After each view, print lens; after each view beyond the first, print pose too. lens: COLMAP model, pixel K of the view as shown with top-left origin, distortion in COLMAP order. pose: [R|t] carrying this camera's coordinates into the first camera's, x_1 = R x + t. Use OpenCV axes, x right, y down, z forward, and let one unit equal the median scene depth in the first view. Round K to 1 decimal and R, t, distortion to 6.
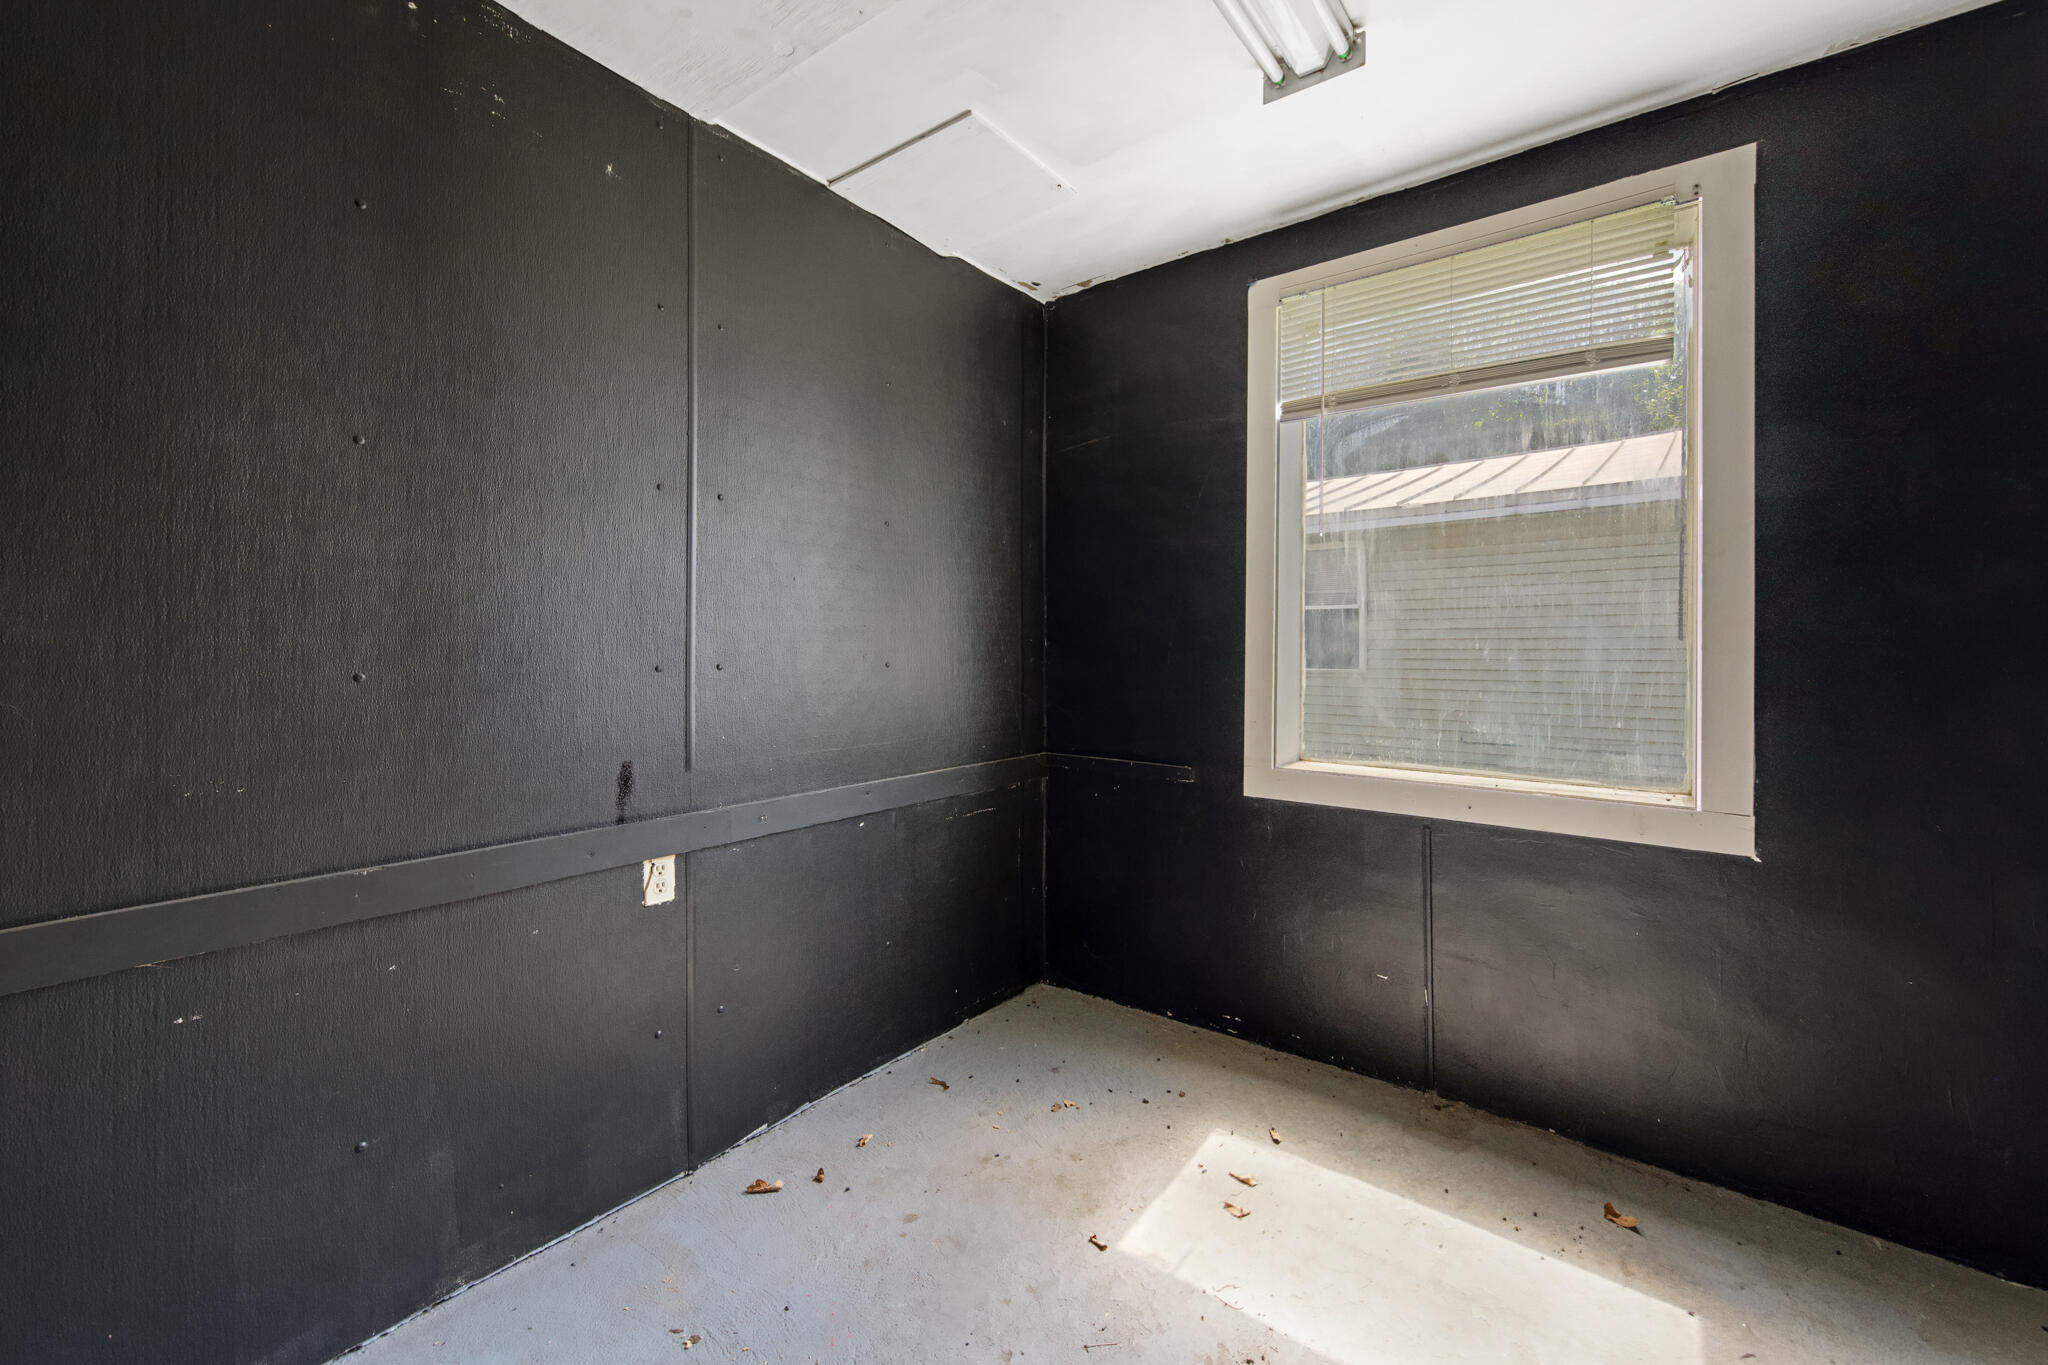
lens RADIAL K [[809.8, 0, 1030.8], [0, 809.8, 638.7], [0, 0, 1]] dist [0.000293, 0.000093]
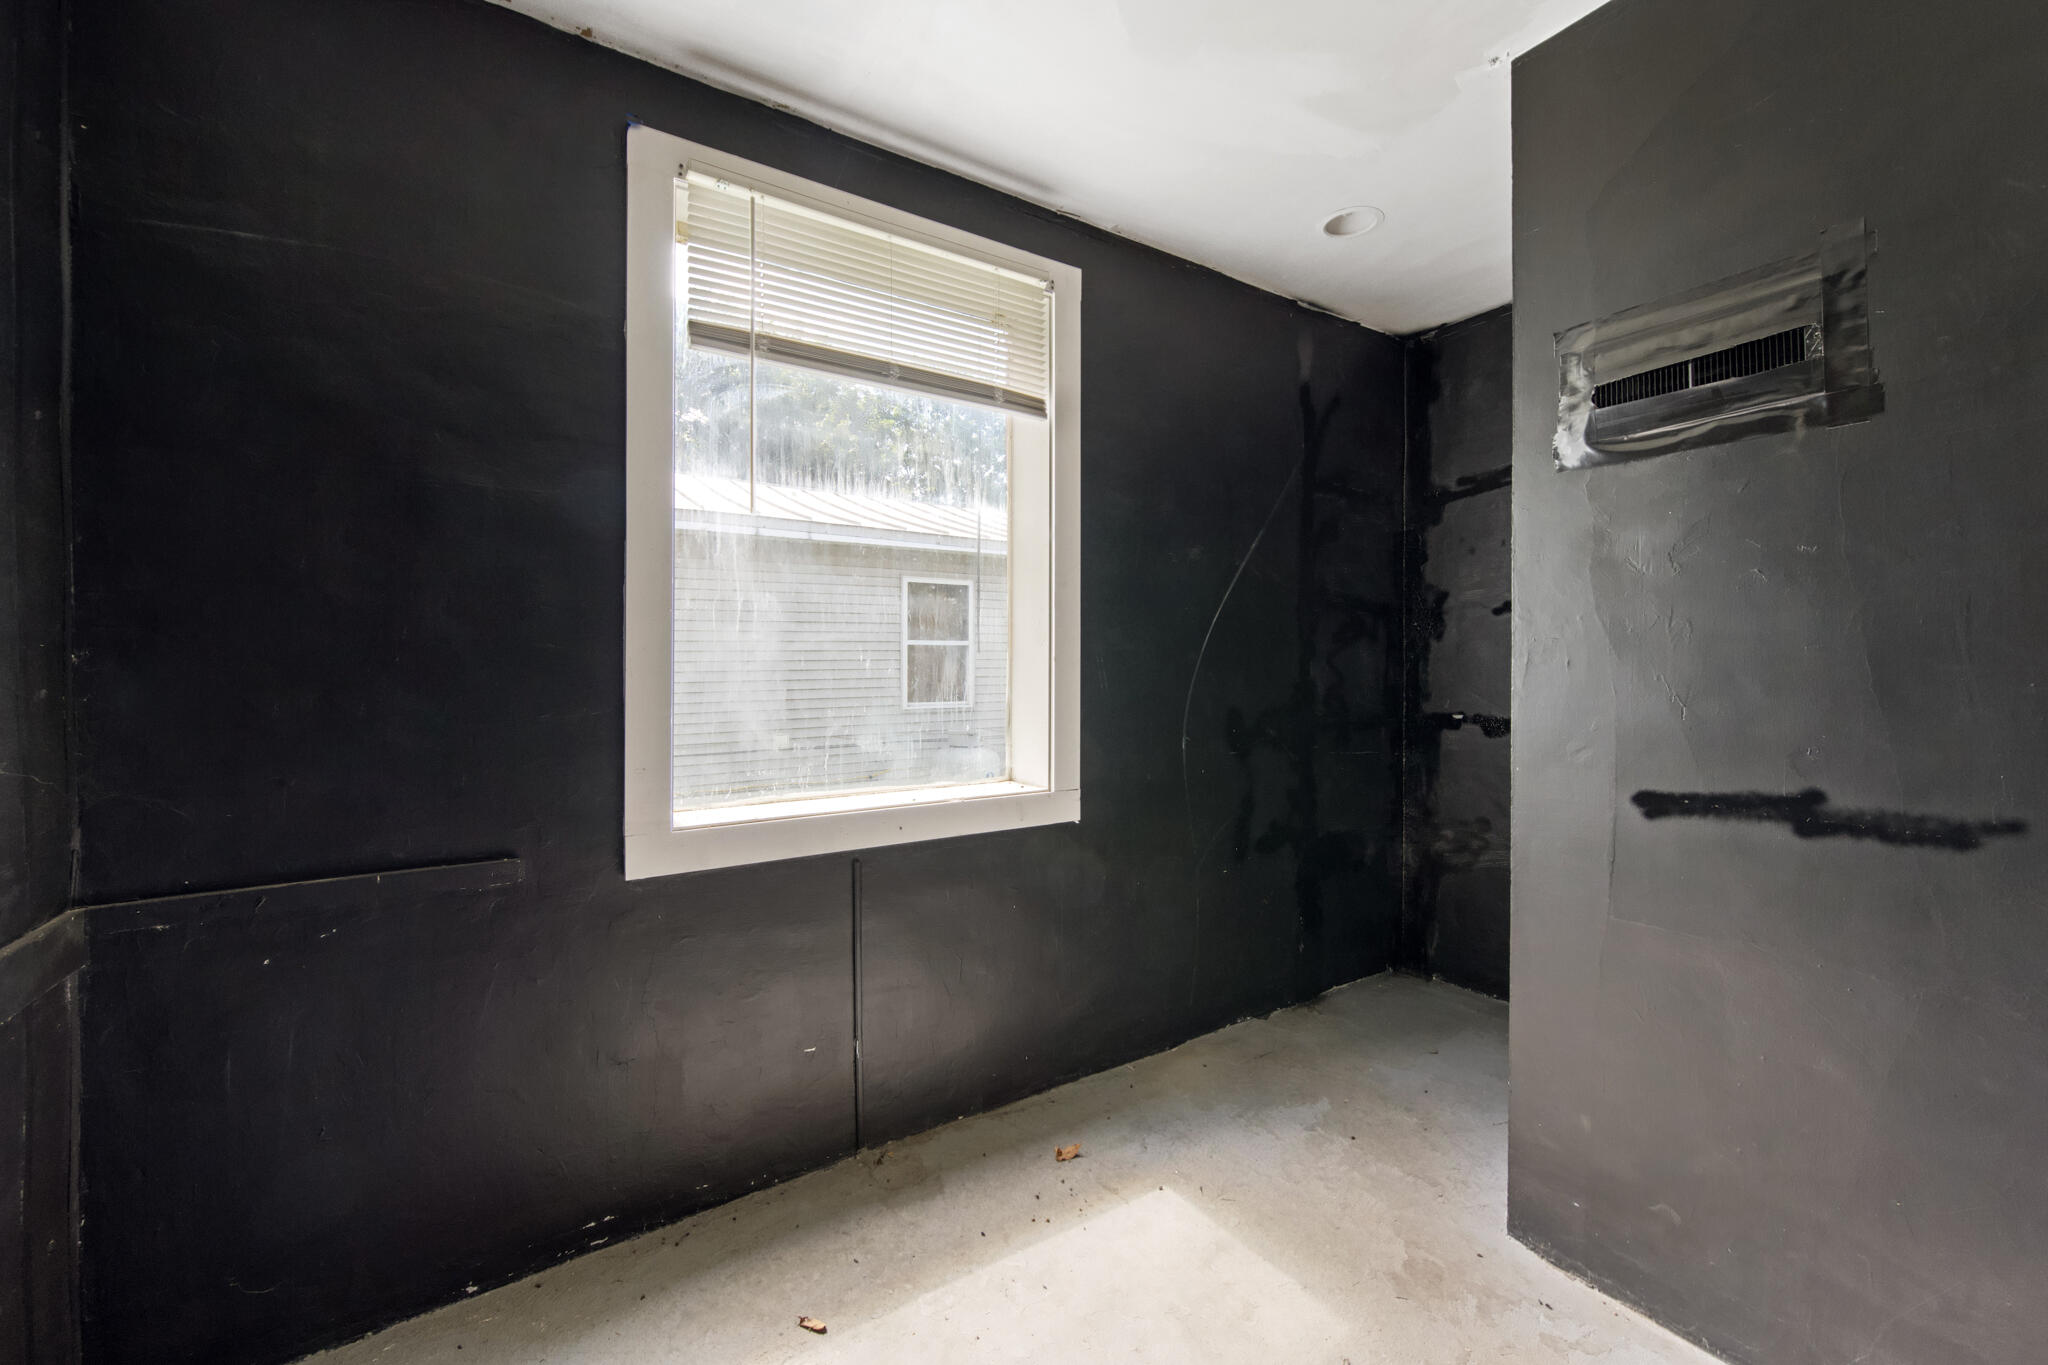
lens RADIAL K [[816.5, 0, 1020.8], [0, 816.5, 655.3], [0, 0, 1]] dist [-0.000215, 0.000056]
pose [[0.332445, -0.002602, 0.943119, -0.302720], [-0.012288, 0.999899, 0.007091, -0.002652], [-0.943043, -0.013946, 0.332380, 0.529321]]
